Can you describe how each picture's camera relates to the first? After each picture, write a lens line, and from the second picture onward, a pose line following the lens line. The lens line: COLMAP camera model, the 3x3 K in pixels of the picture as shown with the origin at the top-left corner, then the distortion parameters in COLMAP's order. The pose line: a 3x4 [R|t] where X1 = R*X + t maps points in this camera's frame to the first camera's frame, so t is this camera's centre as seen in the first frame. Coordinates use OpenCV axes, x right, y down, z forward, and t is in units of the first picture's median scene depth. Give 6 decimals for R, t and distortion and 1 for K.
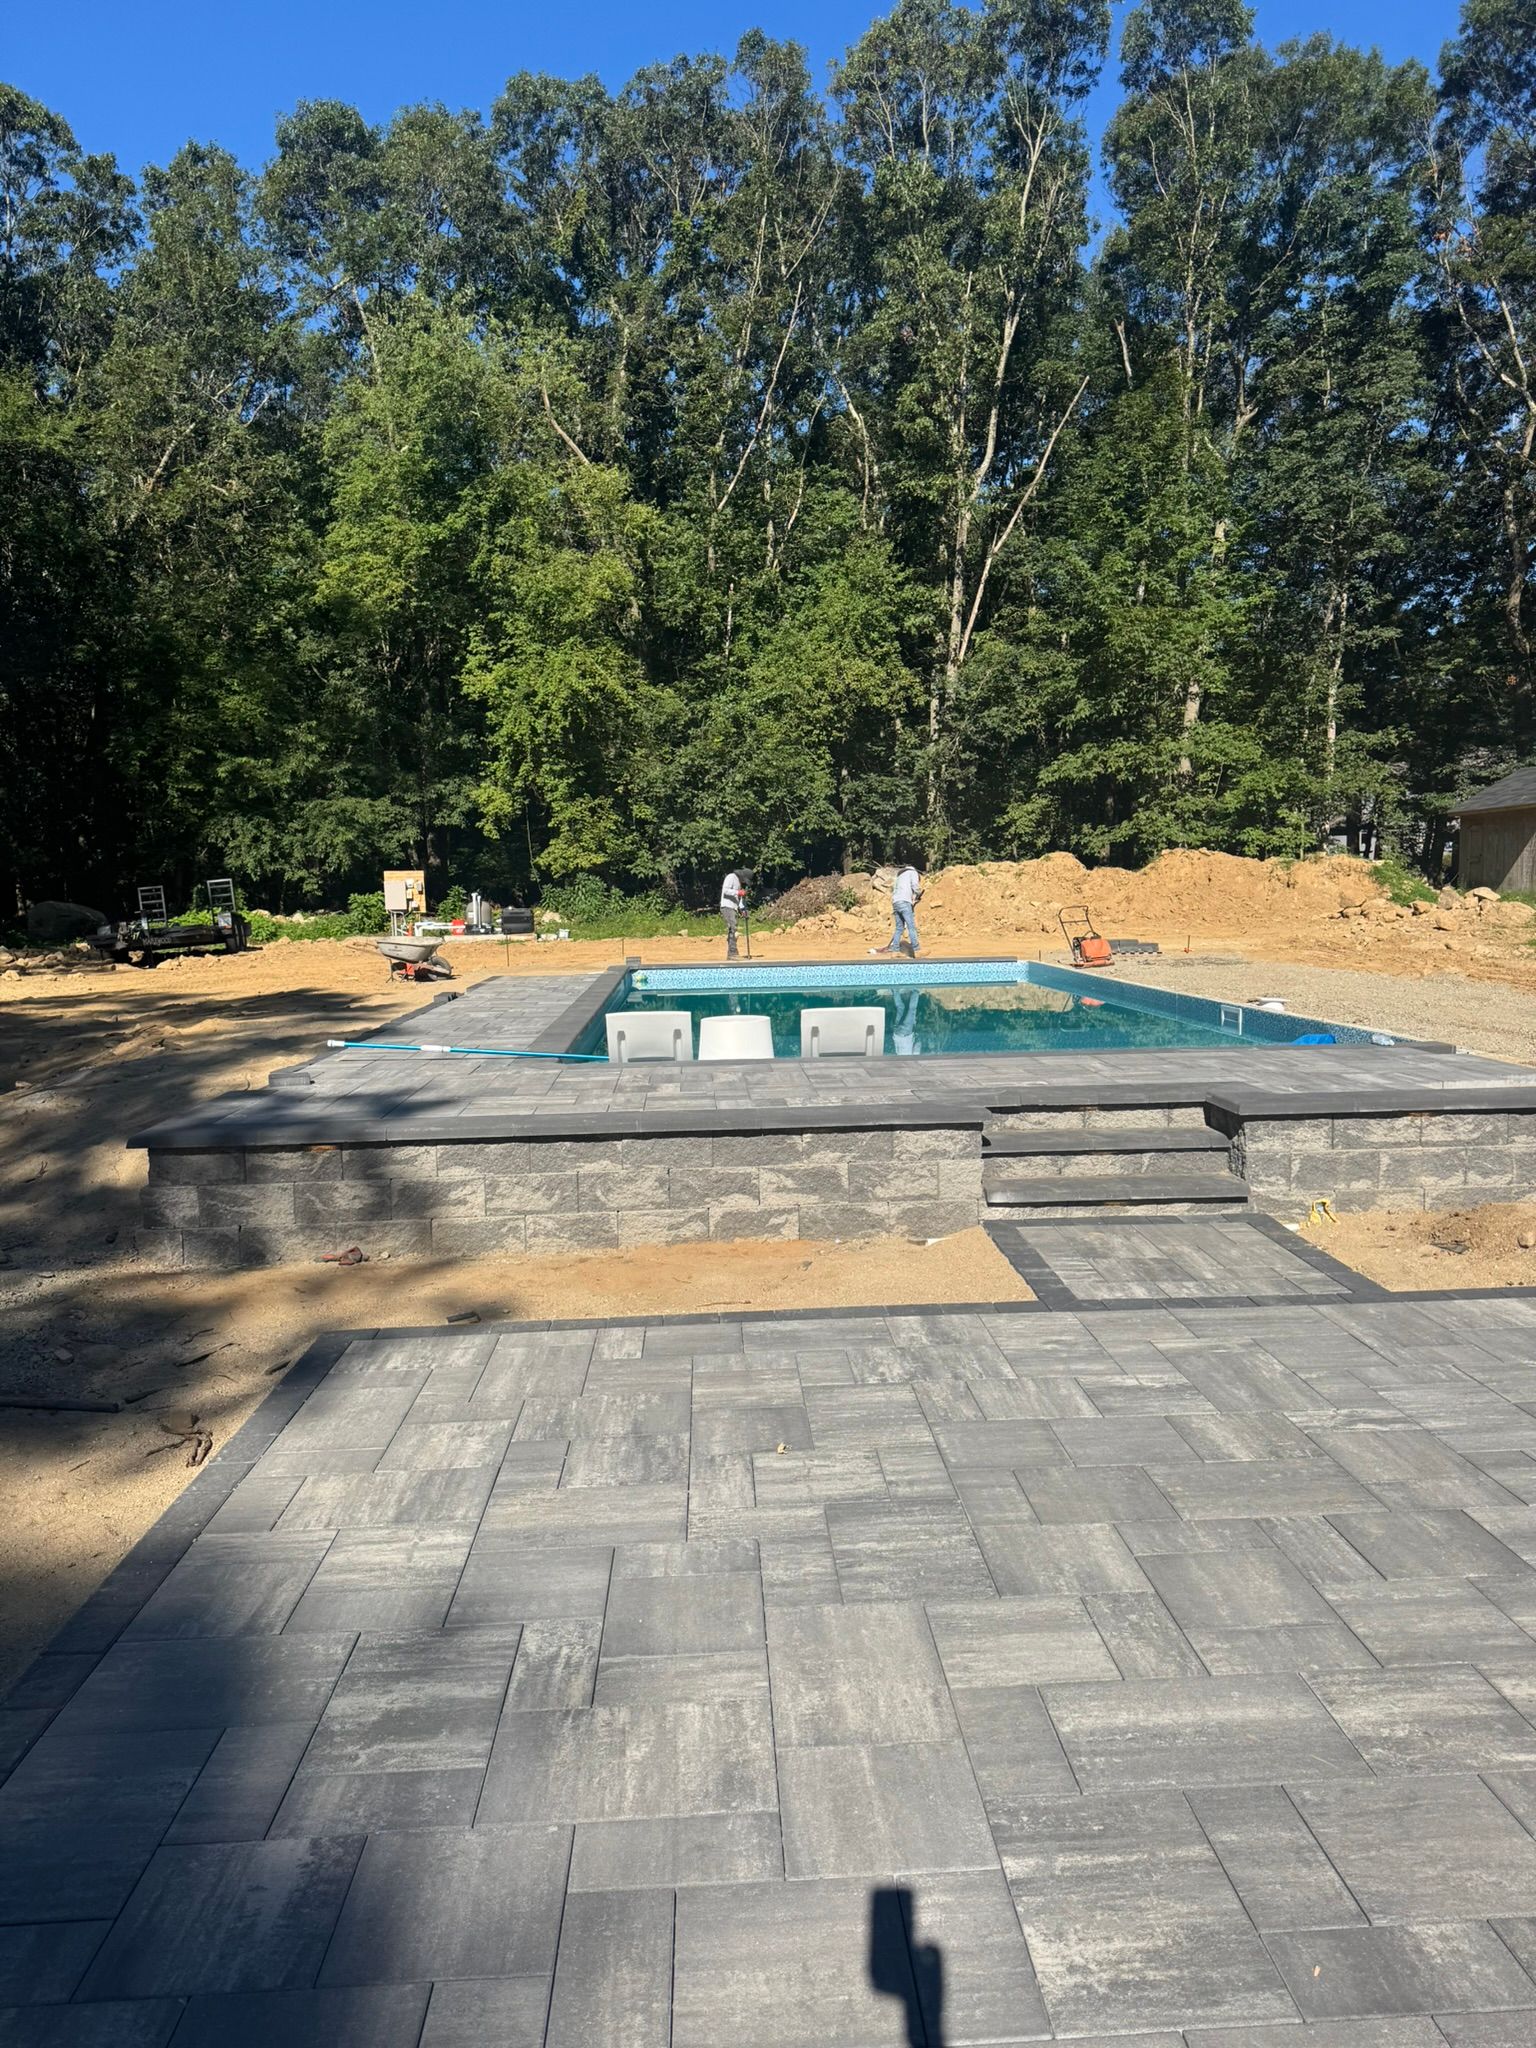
lens RADIAL K [[1496.1, 0, 768.0], [0, 1496.1, 1024.0], [0, 0, 1]] dist [0.104785, -0.157430]
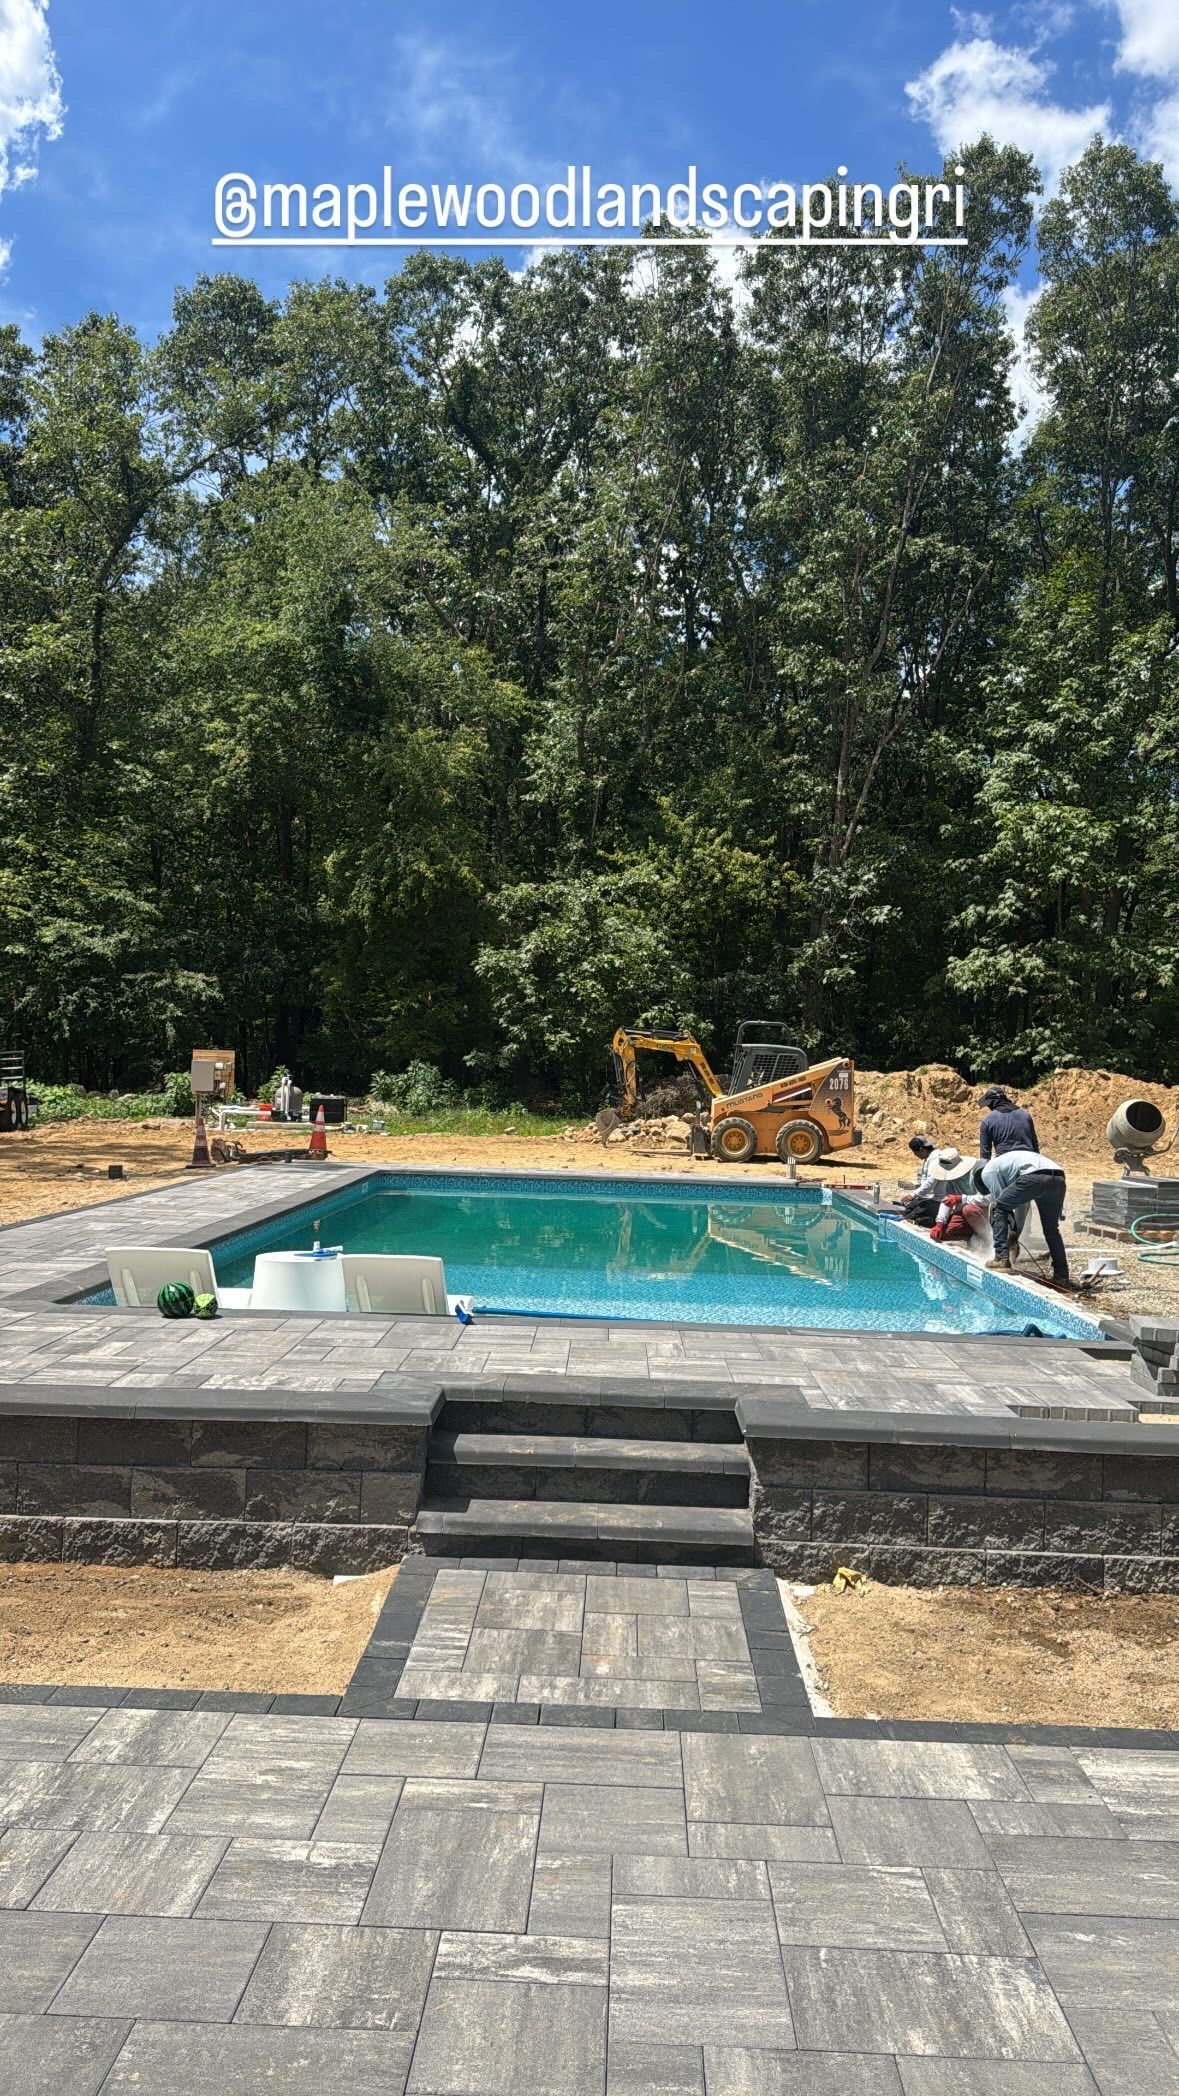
lens RADIAL K [[1602.4, 0, 589.5], [0, 1602.4, 1048.0], [0, 0, 1]] dist [0.041866, -0.003641]
pose [[0.995245, 0.050391, -0.083358, 0.062562], [-0.059067, 0.992703, -0.105124, -0.010755], [0.077452, 0.109548, 0.990959, 0.029628]]
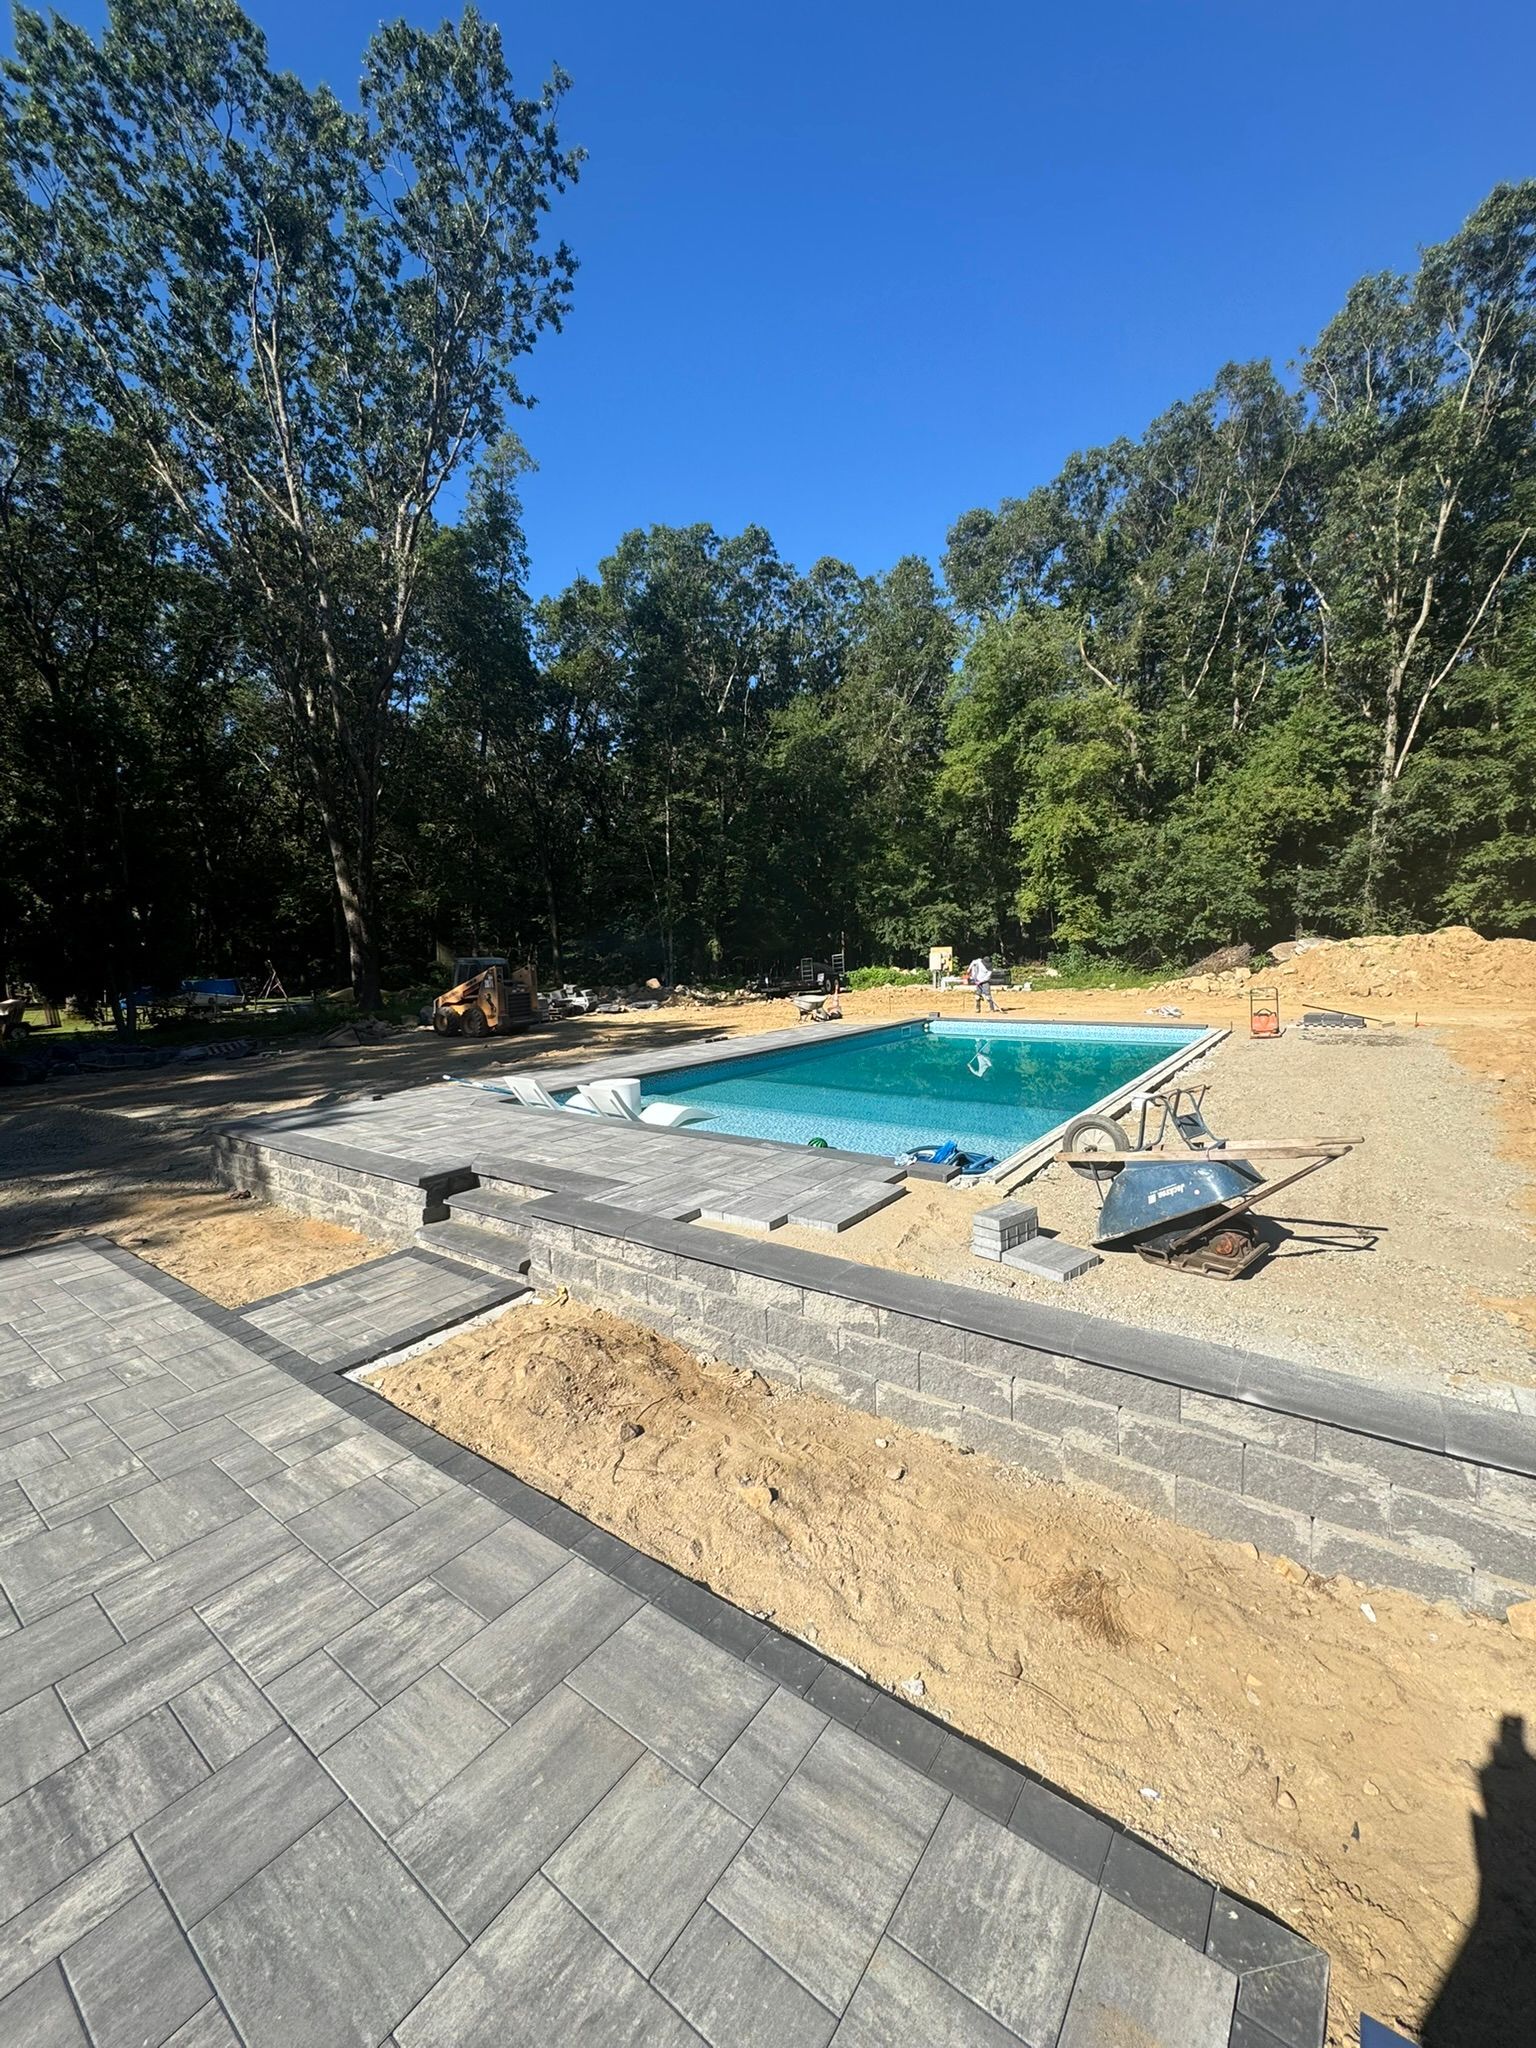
lens RADIAL K [[831.7, 0, 768.0], [0, 831.7, 1024.0], [0, 0, 1]] dist [-0.002330, -0.000270]
pose [[0.759785, 0.056217, -0.647740, 0.209907], [-0.045026, 0.998413, 0.033838, -0.032517], [0.648614, 0.003456, 0.761110, 0.121197]]
